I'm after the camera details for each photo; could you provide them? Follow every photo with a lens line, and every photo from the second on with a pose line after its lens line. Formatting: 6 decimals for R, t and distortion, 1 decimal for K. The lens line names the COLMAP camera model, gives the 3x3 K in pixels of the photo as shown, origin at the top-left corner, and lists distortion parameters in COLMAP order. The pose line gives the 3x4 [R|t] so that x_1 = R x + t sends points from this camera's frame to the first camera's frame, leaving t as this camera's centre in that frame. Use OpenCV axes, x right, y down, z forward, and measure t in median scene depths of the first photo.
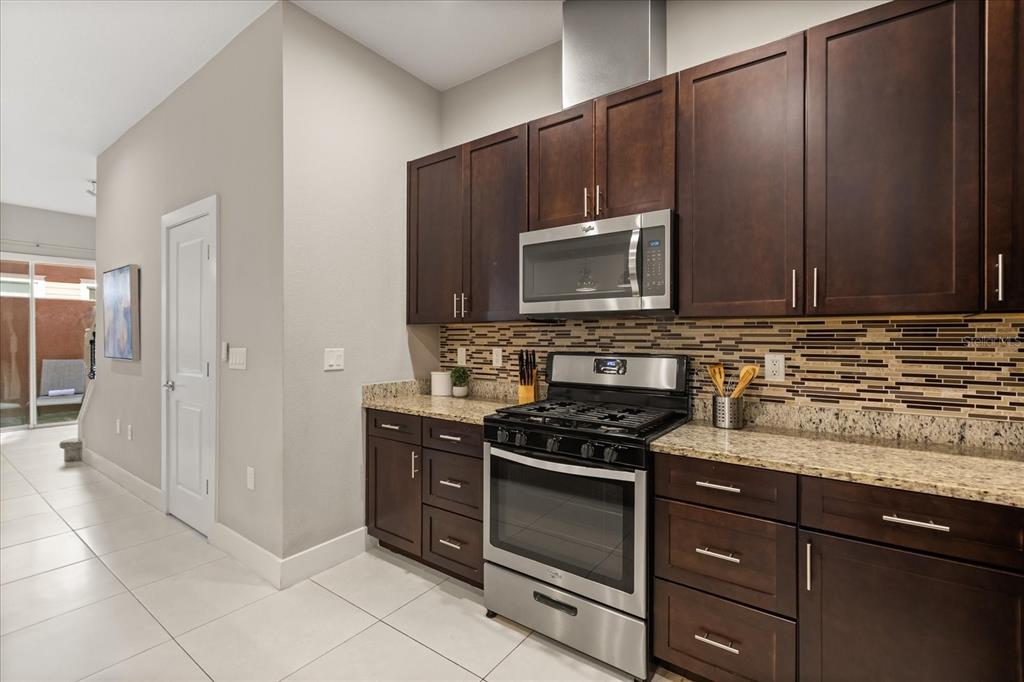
lens RADIAL K [[456.9, 0, 502.5], [0, 456.9, 332.9], [0, 0, 1]] dist [0.003785, -0.003073]
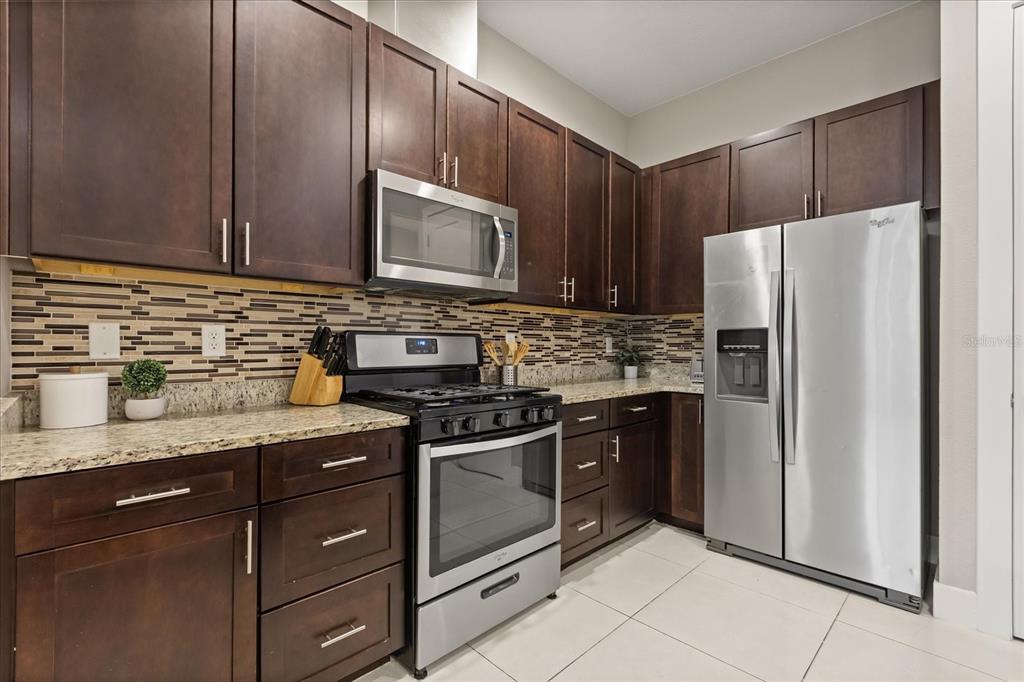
lens RADIAL K [[456.9, 0, 520.9], [0, 456.9, 341.2], [0, 0, 1]] dist [0.003785, -0.003073]
pose [[0.146139, 0.007711, 0.989234, -0.702987], [-0.011032, 0.999920, -0.006165, 0.070370], [-0.989203, -0.010012, 0.146212, 0.693162]]
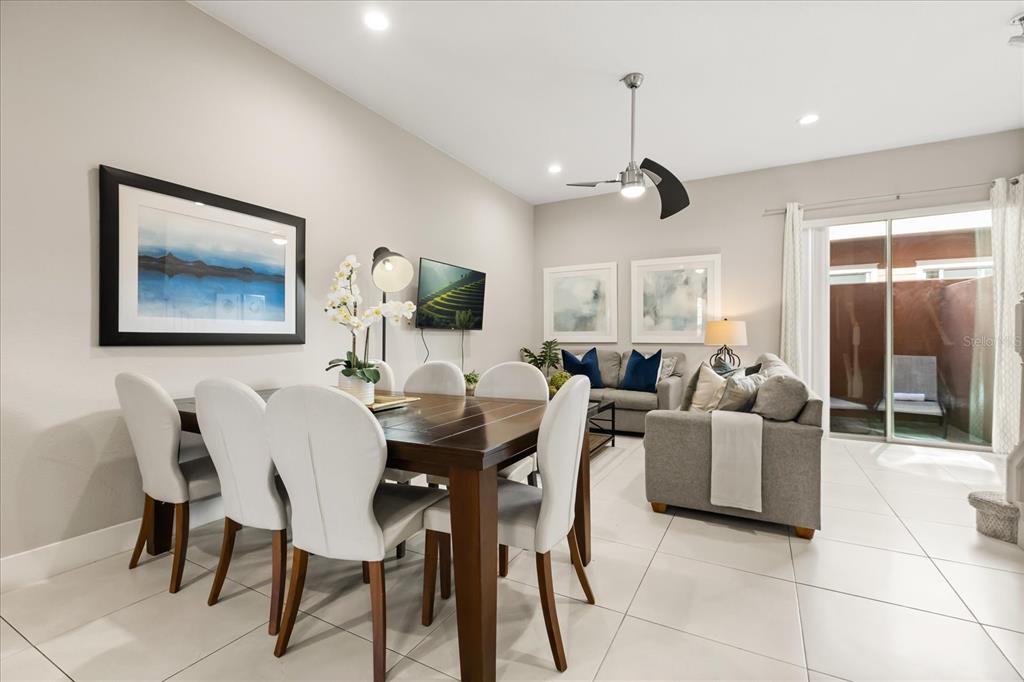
lens RADIAL K [[456.9, 0, 505.6], [0, 456.9, 342.3], [0, 0, 1]] dist [0.003785, -0.003073]
pose [[0.135270, 0.007410, -0.990781, -1.038772], [0.006948, 0.999940, 0.008427, 0.092278], [0.990784, -0.008024, 0.135210, 0.765088]]
